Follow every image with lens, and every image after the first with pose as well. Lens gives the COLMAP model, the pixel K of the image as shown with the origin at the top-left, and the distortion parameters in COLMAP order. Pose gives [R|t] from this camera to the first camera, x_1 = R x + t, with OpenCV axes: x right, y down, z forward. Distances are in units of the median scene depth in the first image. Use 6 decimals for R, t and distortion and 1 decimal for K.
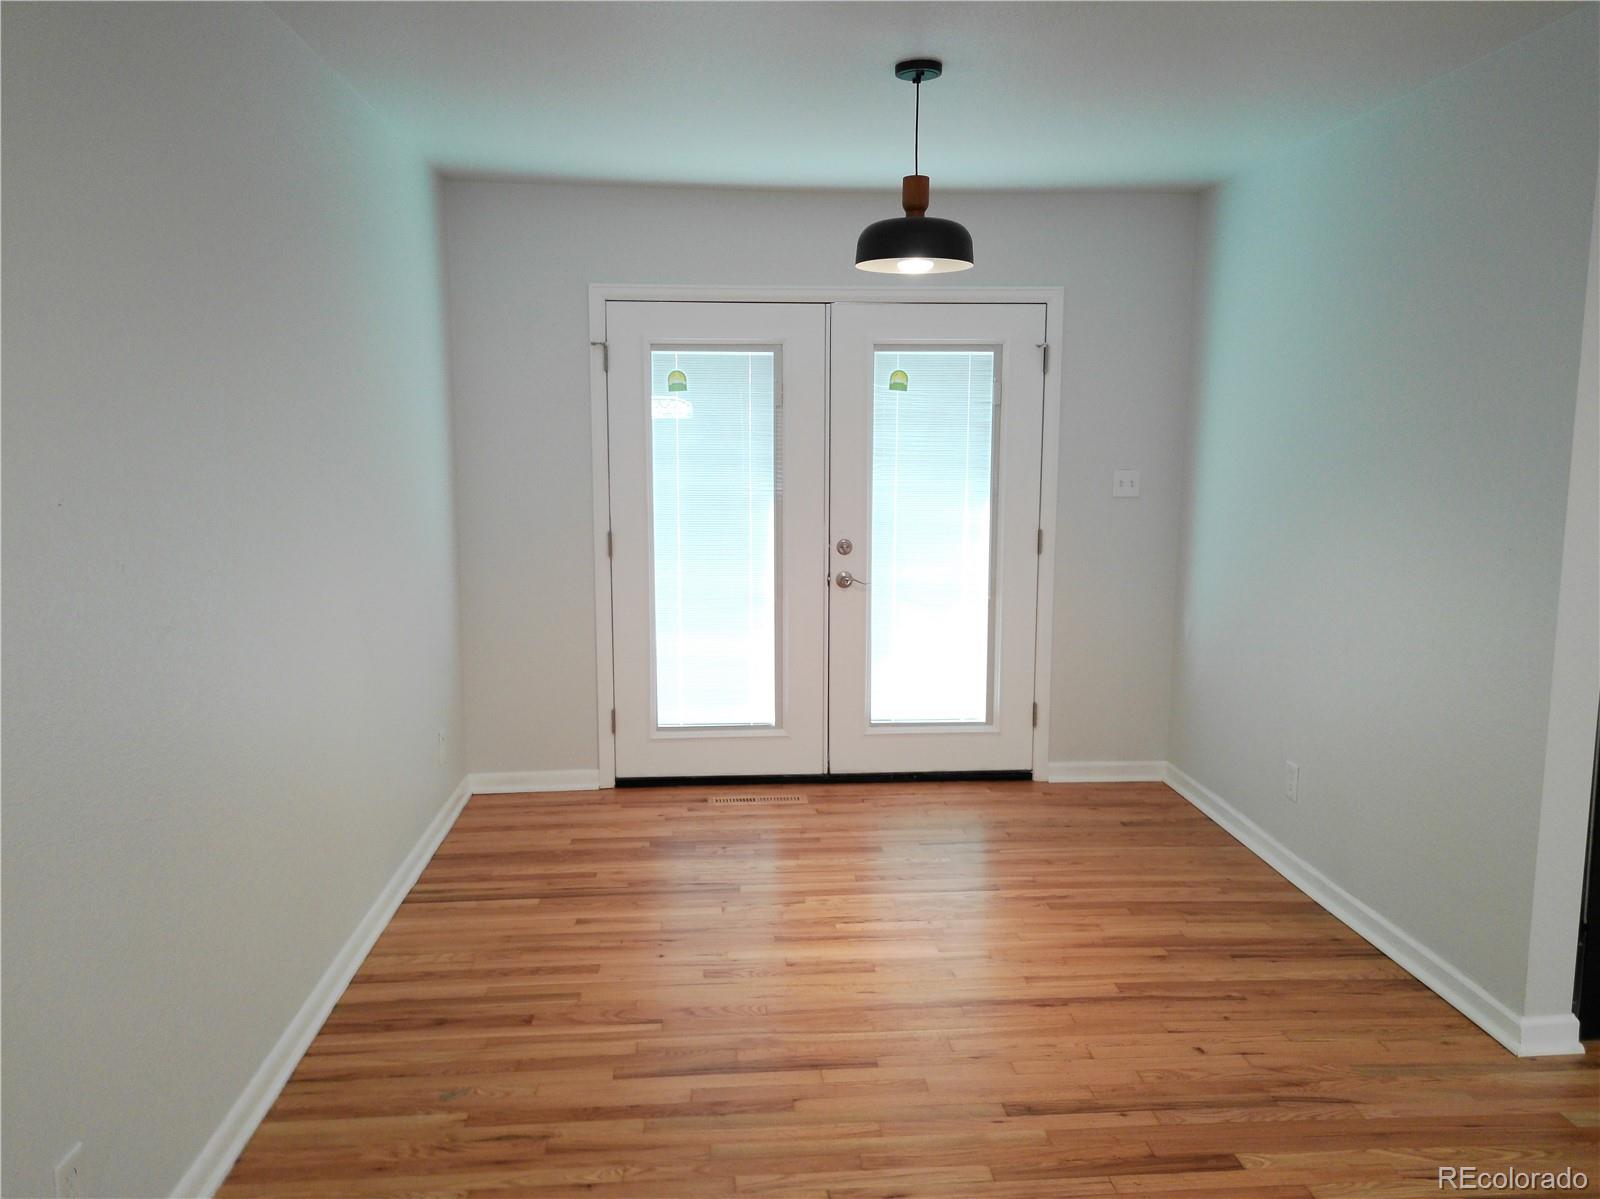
lens RADIAL K [[1238.4, 0, 800.0], [0, 1238.4, 599.5], [0, 0, 1]] dist [0.093651, -0.116699]
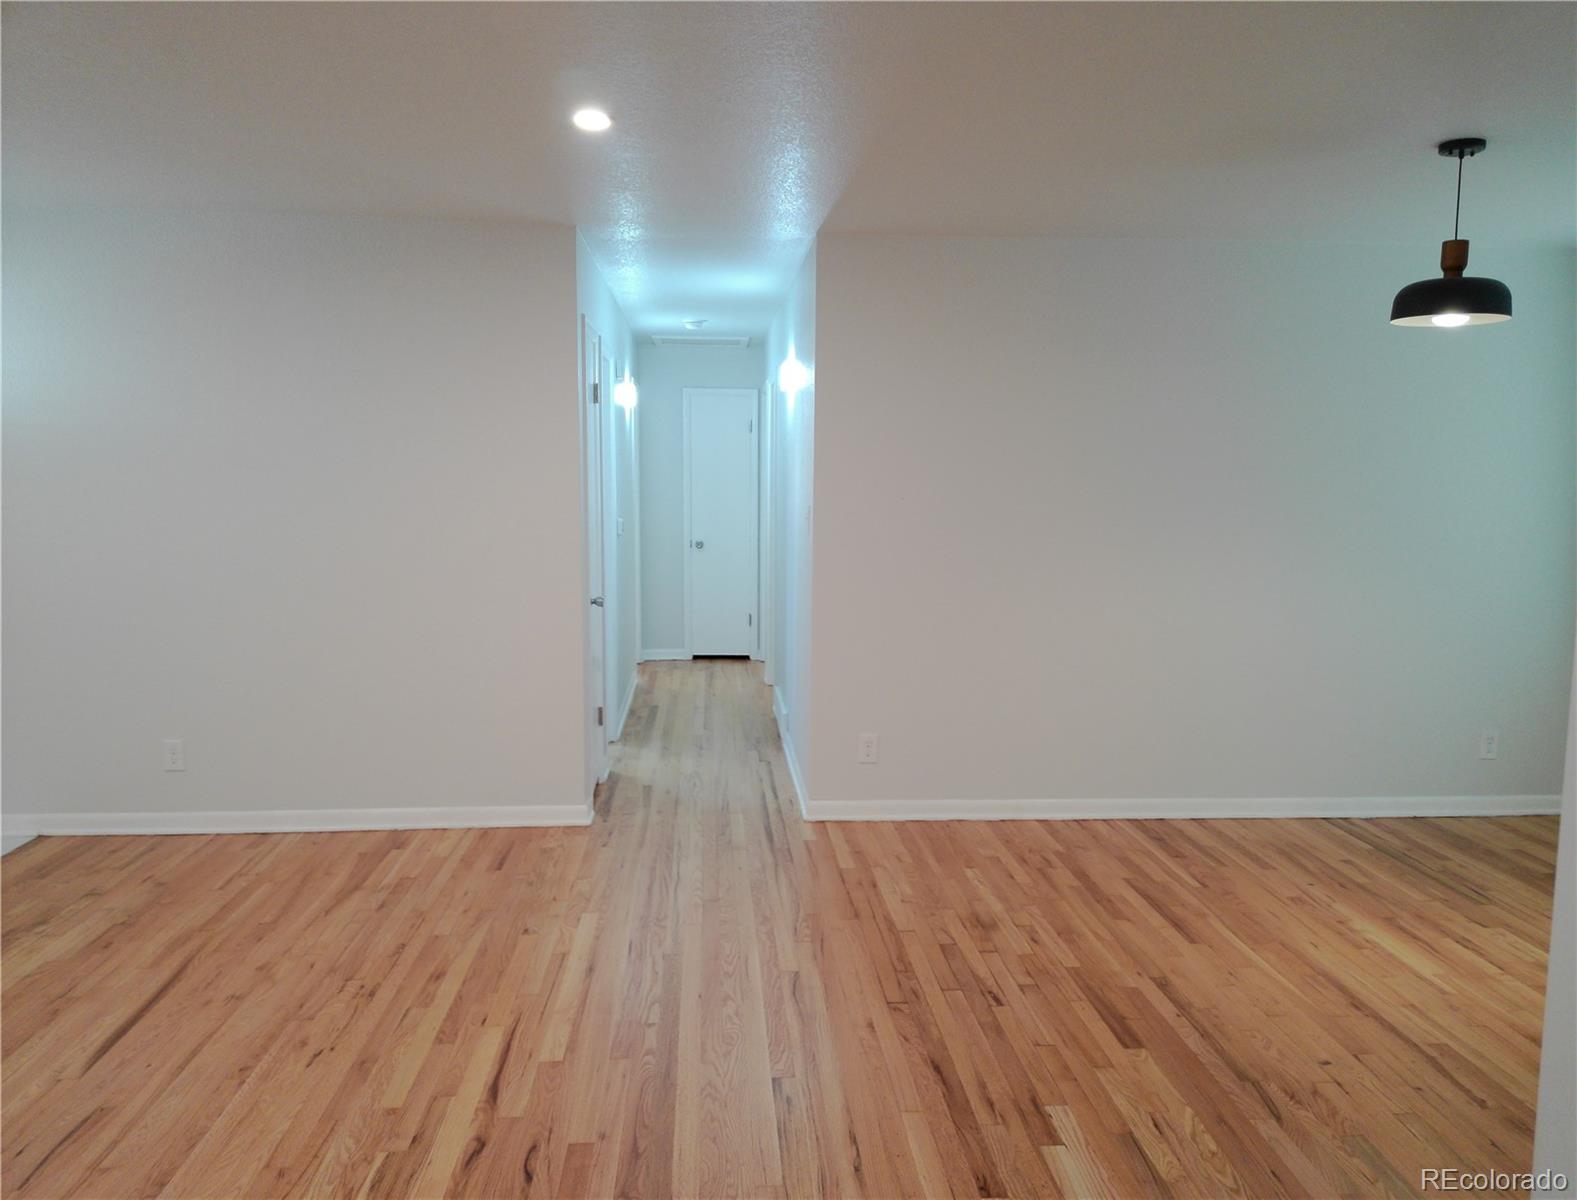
lens RADIAL K [[1190.2, 0, 788.5], [0, 1190.2, 600.0], [0, 0, 1]] dist [0.019598, -0.004041]
pose [[-0.004226, 0.104238, -0.994543, 0.770234], [-0.143946, 0.984131, 0.103759, -0.035393], [0.989576, 0.143599, 0.010846, 0.299871]]
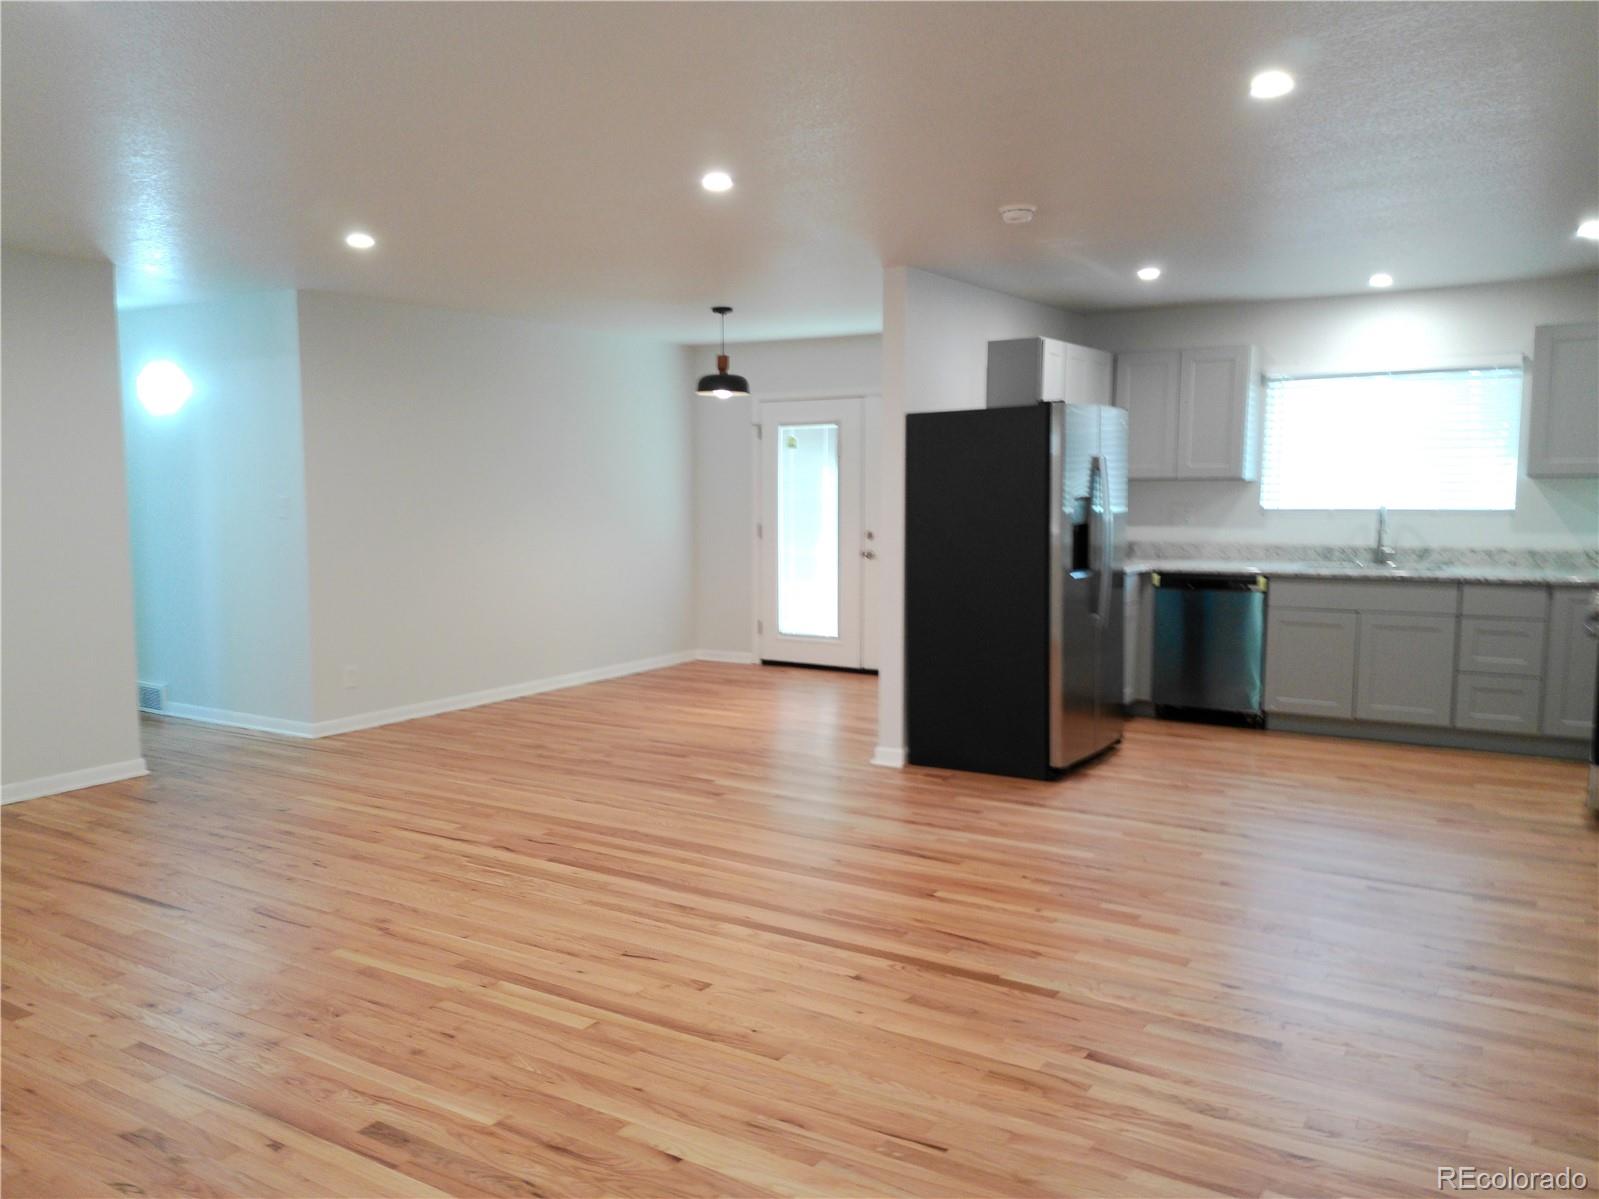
lens RADIAL K [[1232.7, 0, 799.5], [0, 1232.7, 599.5], [0, 0, 1]] dist [0.124156, -0.175700]
pose [[0.790772, 0.058779, -0.609282, 1.035988], [-0.079647, 0.996797, -0.007207, 0.066980], [0.606907, 0.054227, 0.792921, -0.424507]]
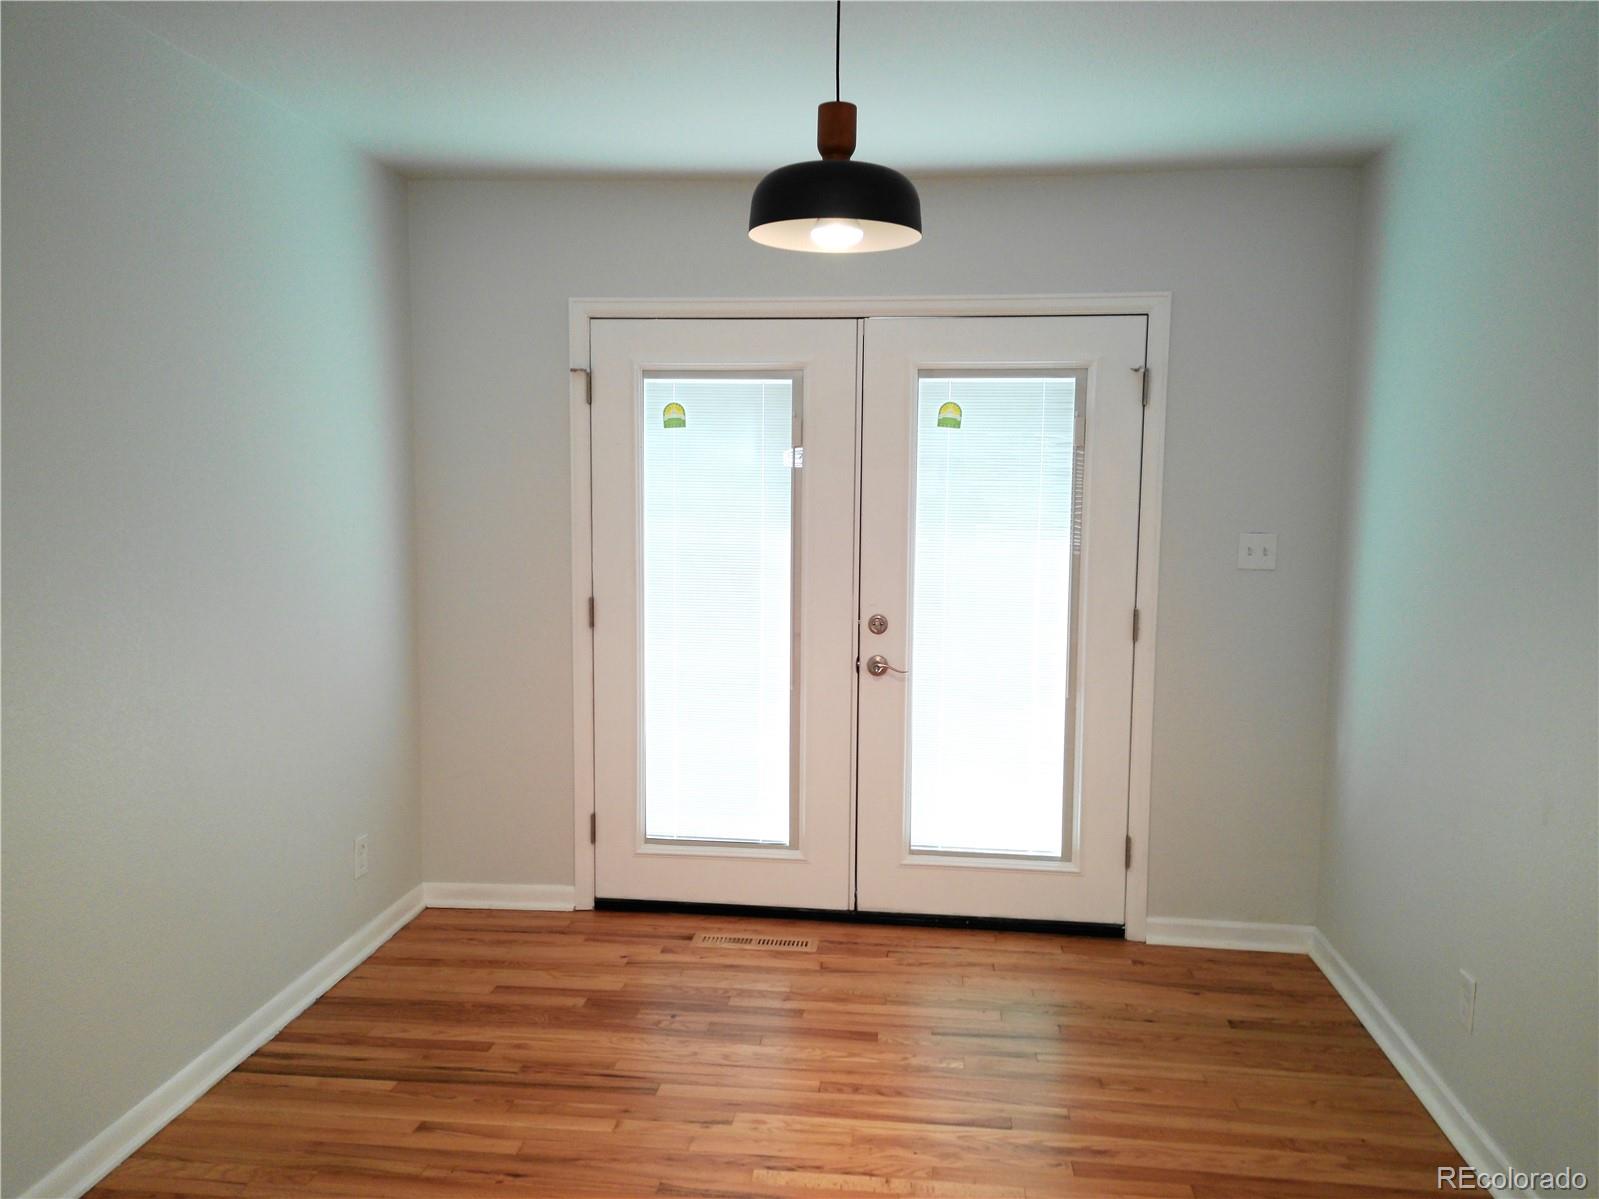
lens RADIAL K [[1232.7, 0, 799.5], [0, 1232.7, 599.5], [0, 0, 1]] dist [0.124156, -0.175700]
pose [[0.983258, 0.026882, -0.180222, 0.131948], [-0.034032, 0.998747, -0.036702, -0.028207], [0.179010, 0.042221, 0.982941, 0.221496]]
